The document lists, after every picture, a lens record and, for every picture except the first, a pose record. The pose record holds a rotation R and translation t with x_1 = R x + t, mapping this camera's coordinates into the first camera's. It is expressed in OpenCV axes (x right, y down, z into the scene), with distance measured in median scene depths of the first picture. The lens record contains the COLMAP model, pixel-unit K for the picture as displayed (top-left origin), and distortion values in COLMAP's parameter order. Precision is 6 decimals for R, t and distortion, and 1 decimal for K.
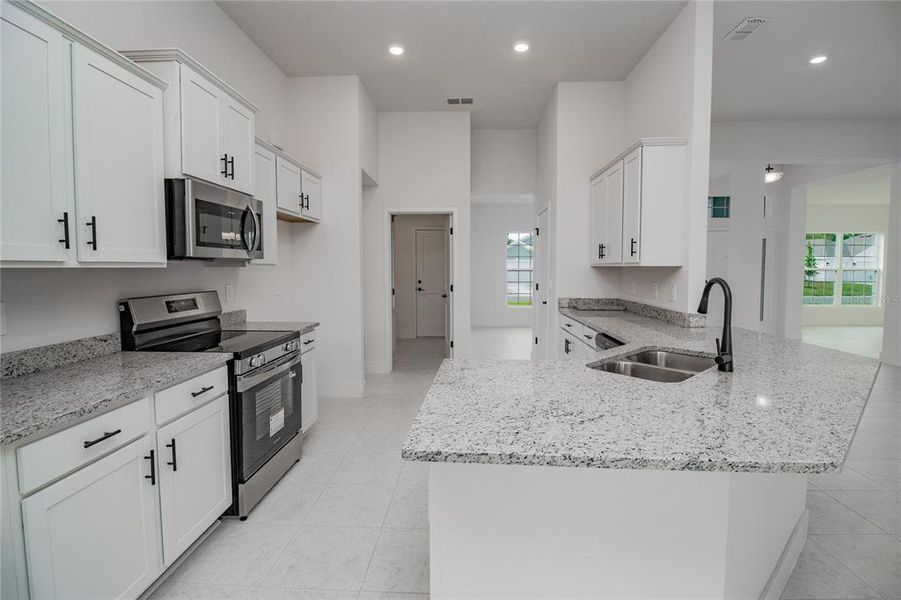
lens RADIAL K [[420.6, 0, 450.5], [0, 420.6, 289.9], [0, 0, 1]] dist [0.017201, -0.023734]
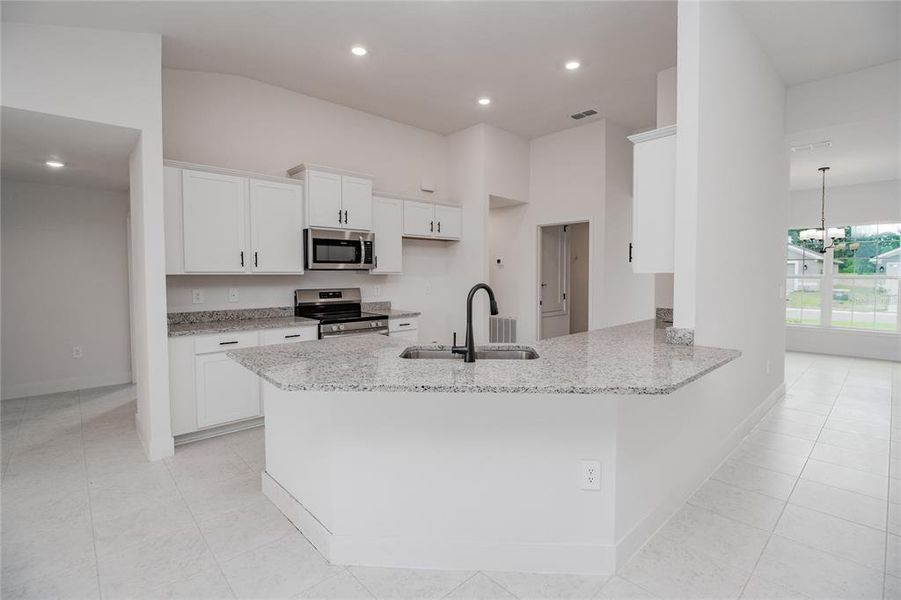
lens RADIAL K [[420.6, 0, 450.5], [0, 420.6, 289.9], [0, 0, 1]] dist [0.017201, -0.023734]
pose [[0.715677, 0.026045, -0.697945, 1.159659], [-0.036194, 0.999345, 0.000178, -0.005782], [0.697493, 0.025134, 0.716151, 0.073895]]
